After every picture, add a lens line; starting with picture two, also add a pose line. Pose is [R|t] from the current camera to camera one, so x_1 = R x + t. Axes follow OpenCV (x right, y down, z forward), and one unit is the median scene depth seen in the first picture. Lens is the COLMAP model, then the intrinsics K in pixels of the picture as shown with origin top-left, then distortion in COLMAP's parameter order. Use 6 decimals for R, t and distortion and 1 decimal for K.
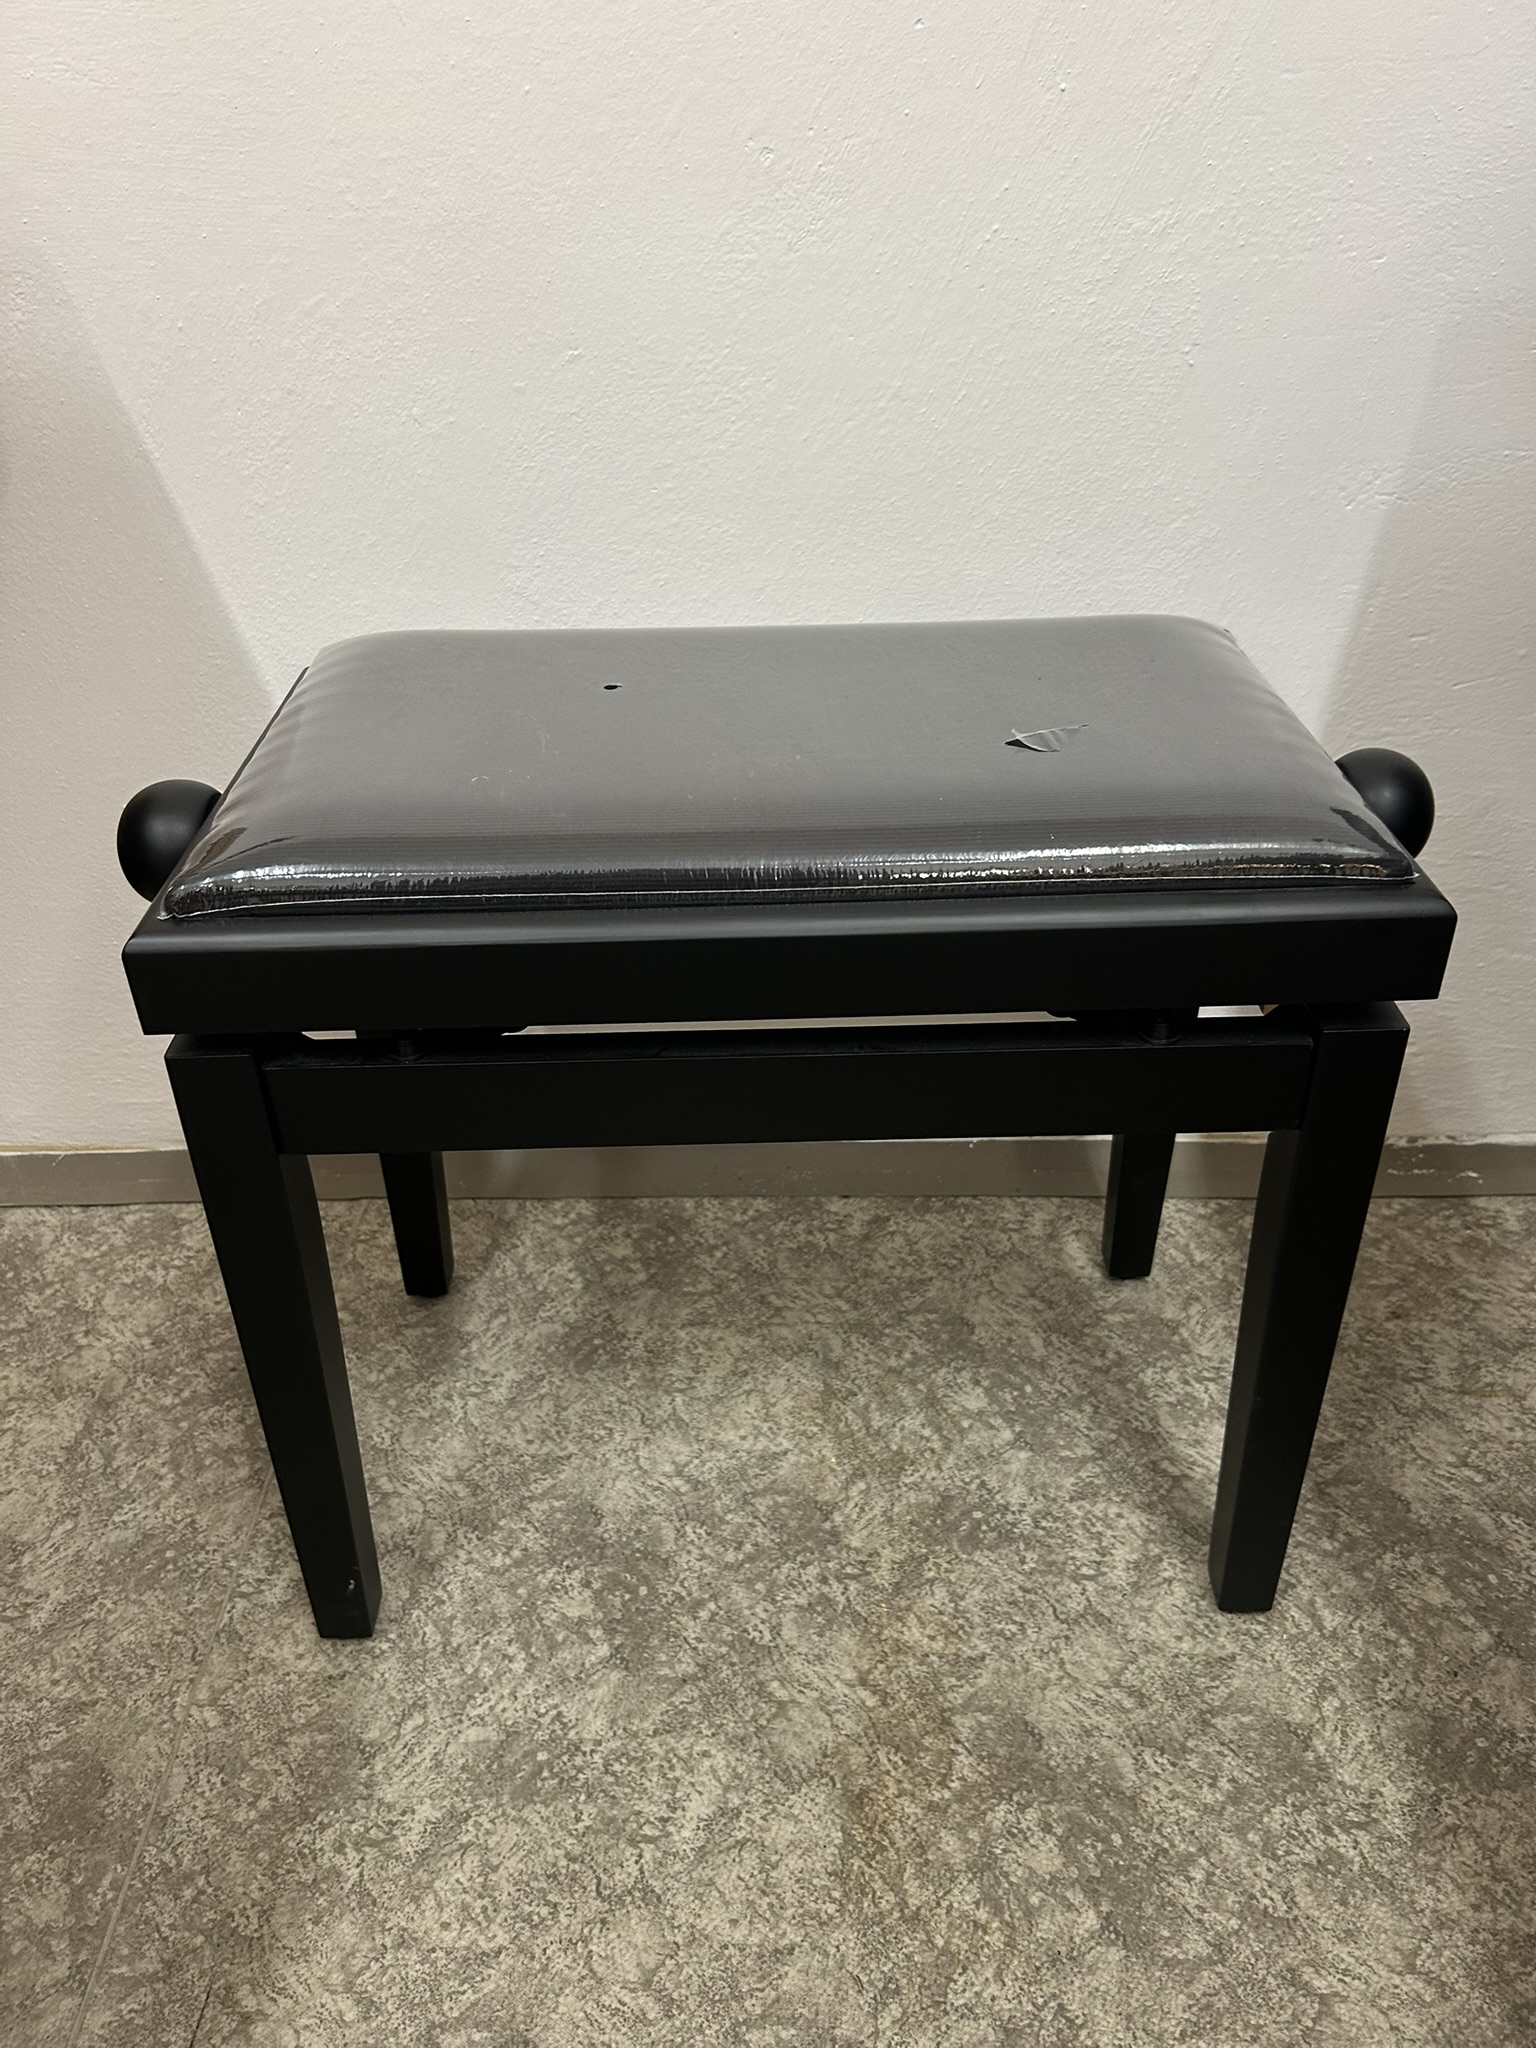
lens RADIAL K [[1560.2, 0, 762.6], [0, 1560.2, 1022.3], [0, 0, 1]] dist [0.026872, -0.044047]
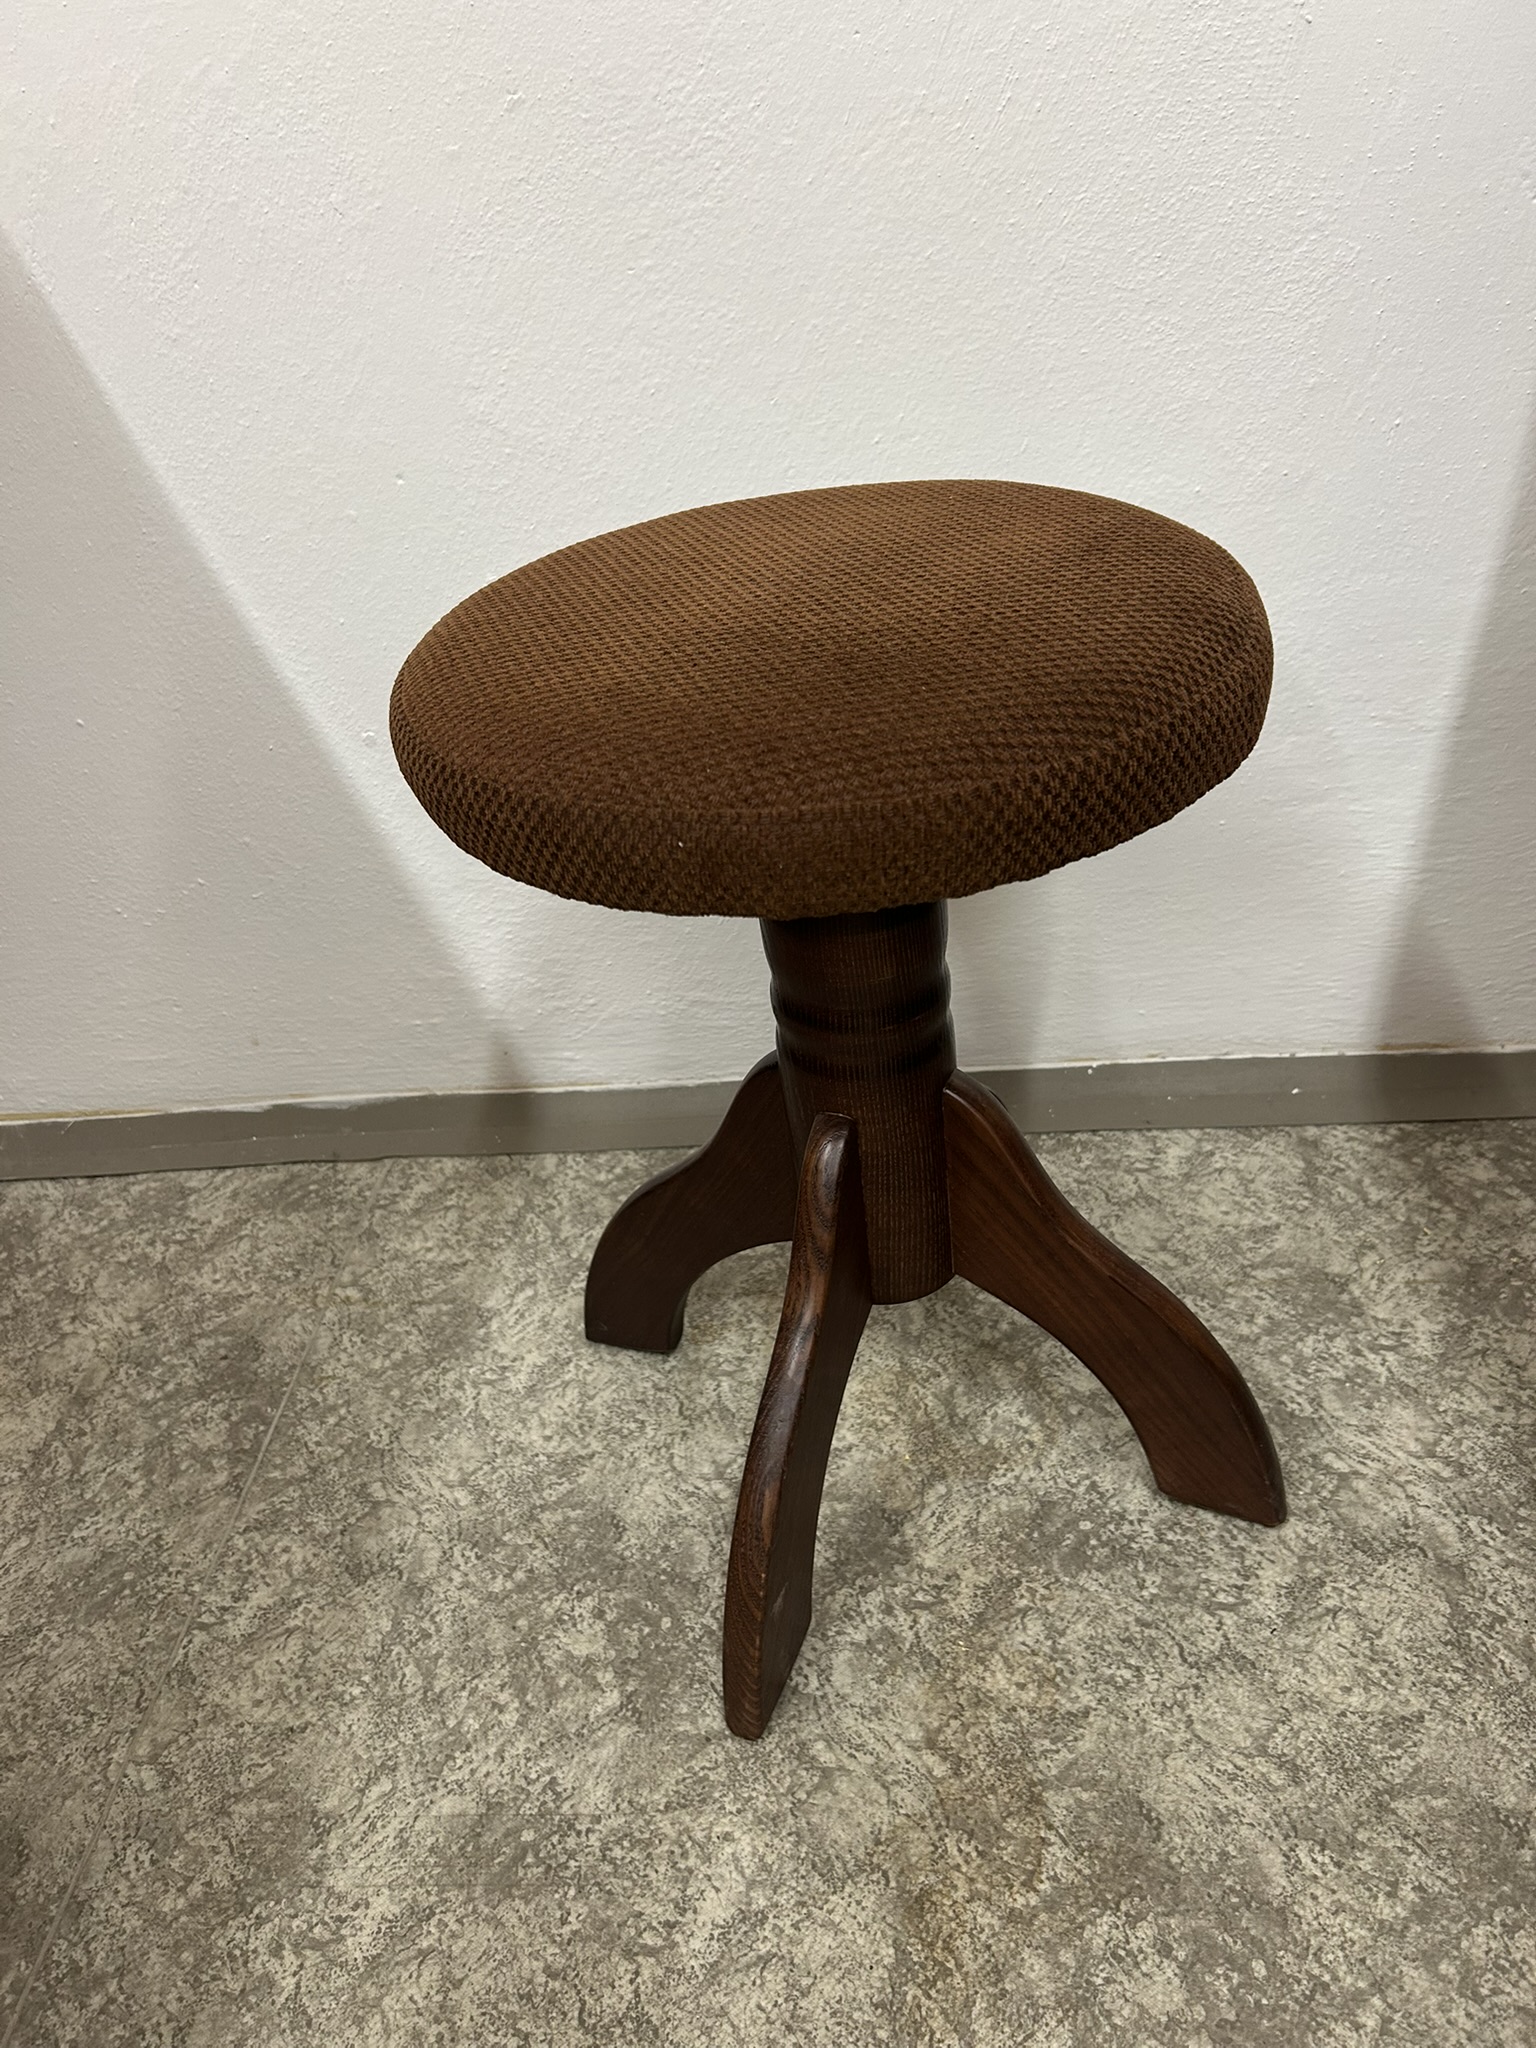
lens RADIAL K [[1560.2, 0, 762.5], [0, 1560.2, 1035.2], [0, 0, 1]] dist [0.026872, -0.044047]
pose [[0.991419, -0.043572, -0.123243, 0.086108], [0.048077, 0.998271, 0.033812, 0.031475], [0.121557, -0.039447, 0.991800, 0.205421]]
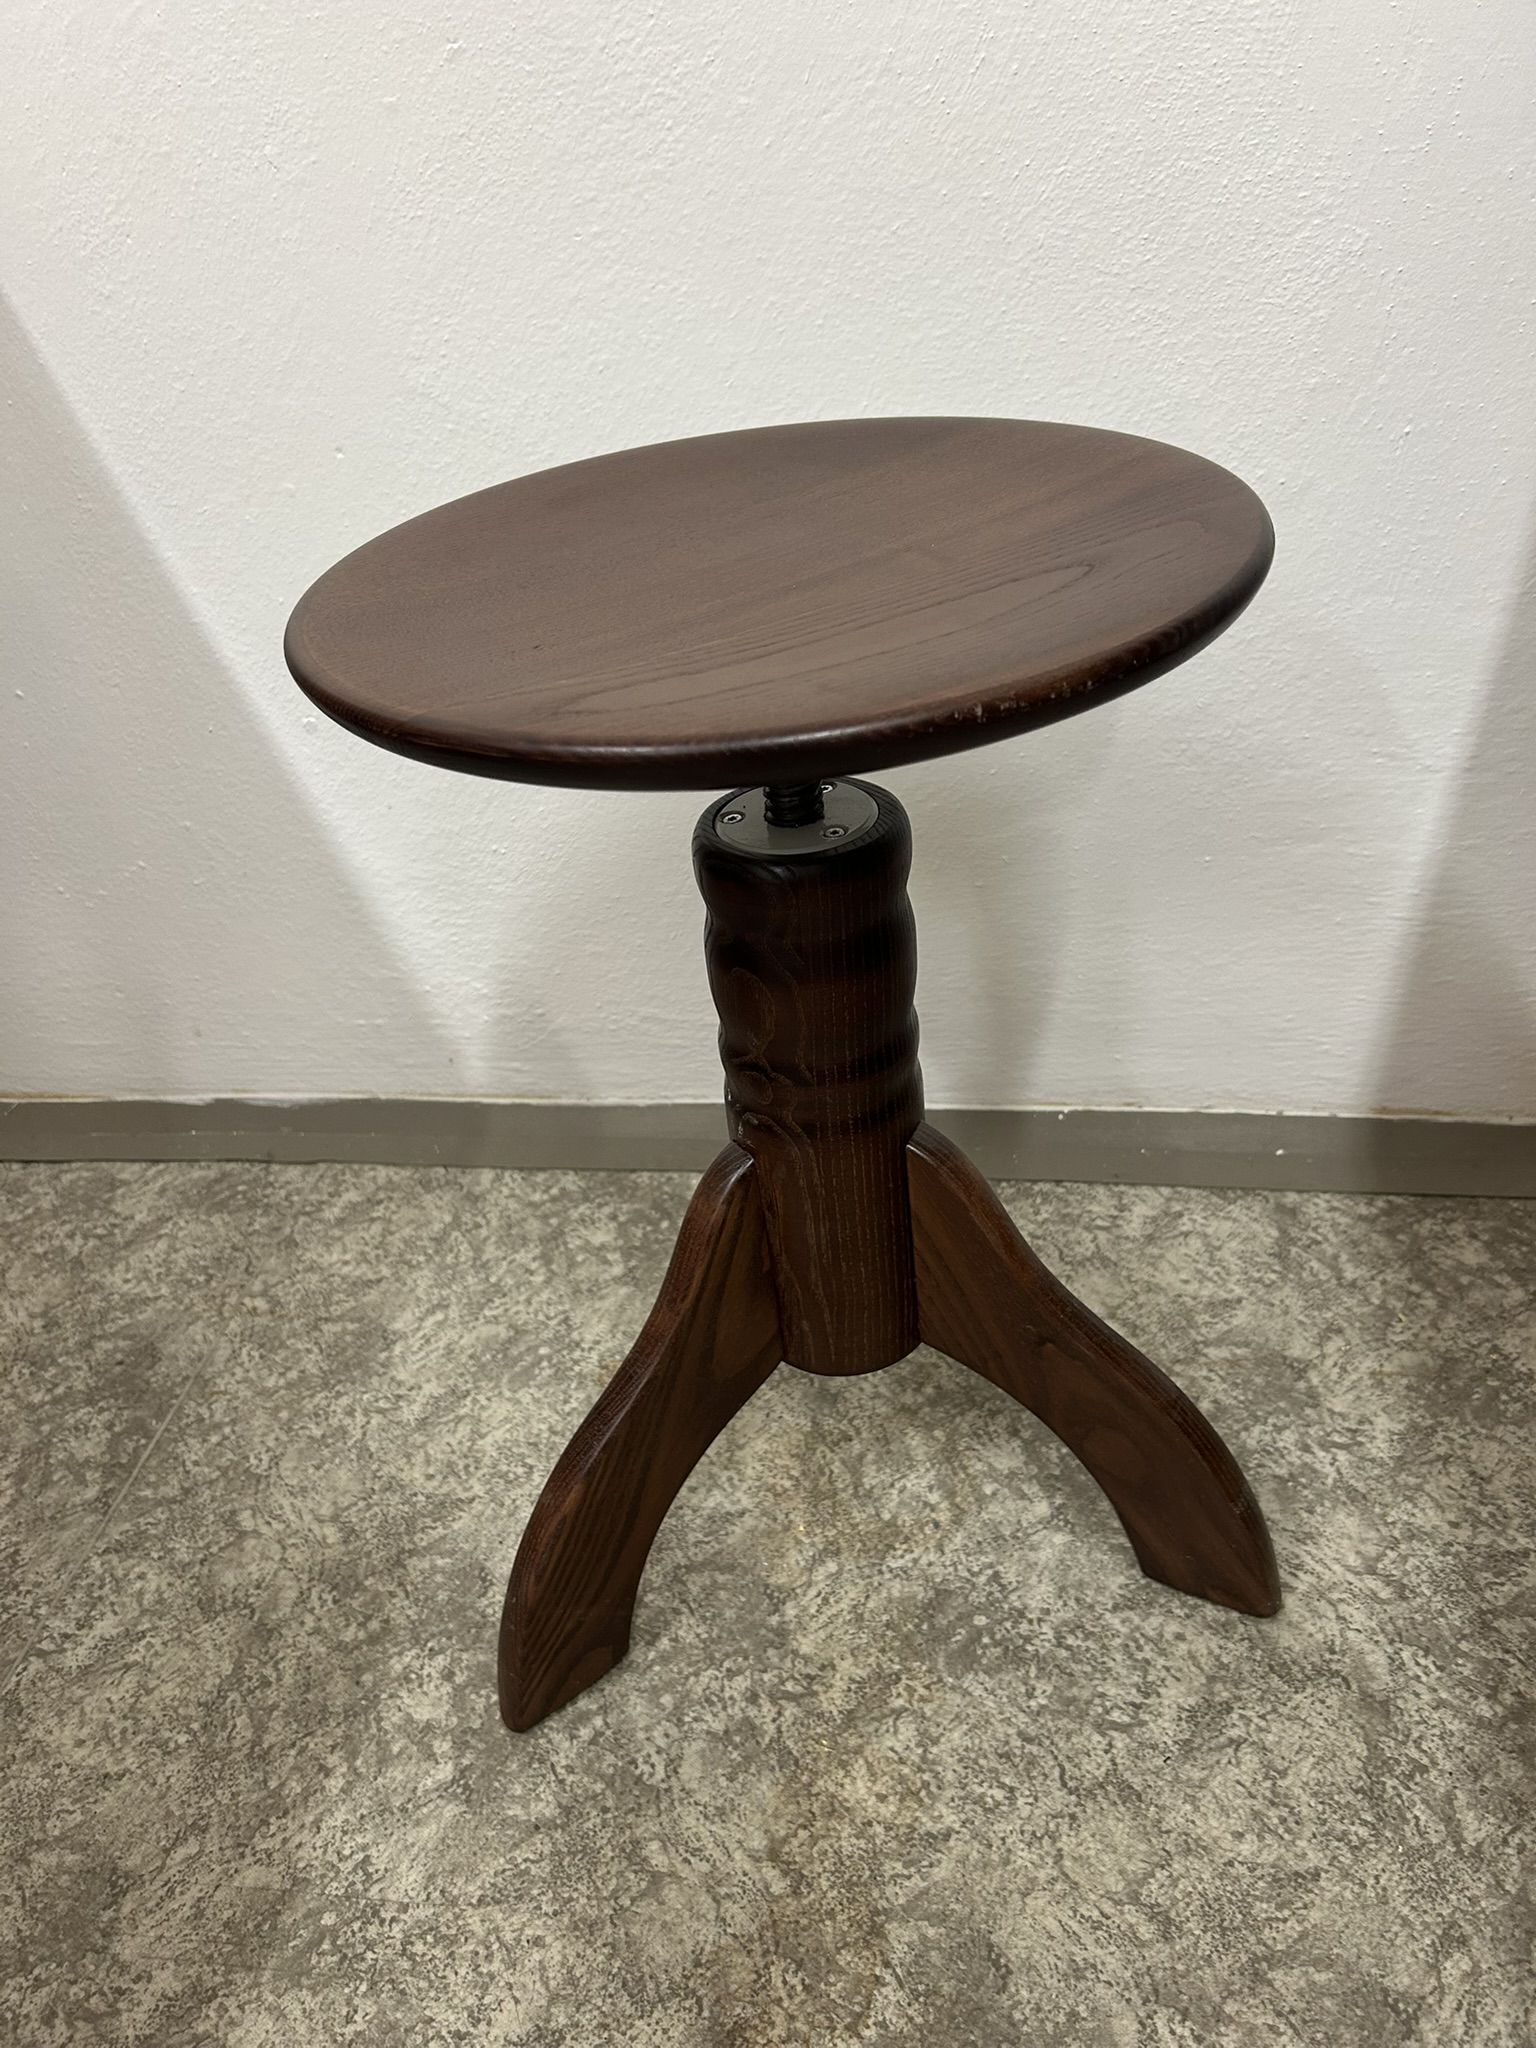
lens RADIAL K [[1560.2, 0, 766.6], [0, 1560.2, 1037.6], [0, 0, 1]] dist [0.026872, -0.044047]
pose [[0.984226, 0.013888, -0.176369, 0.169647], [-0.008064, 0.999400, 0.033696, 0.019778], [0.176731, -0.031742, 0.983747, 0.281661]]
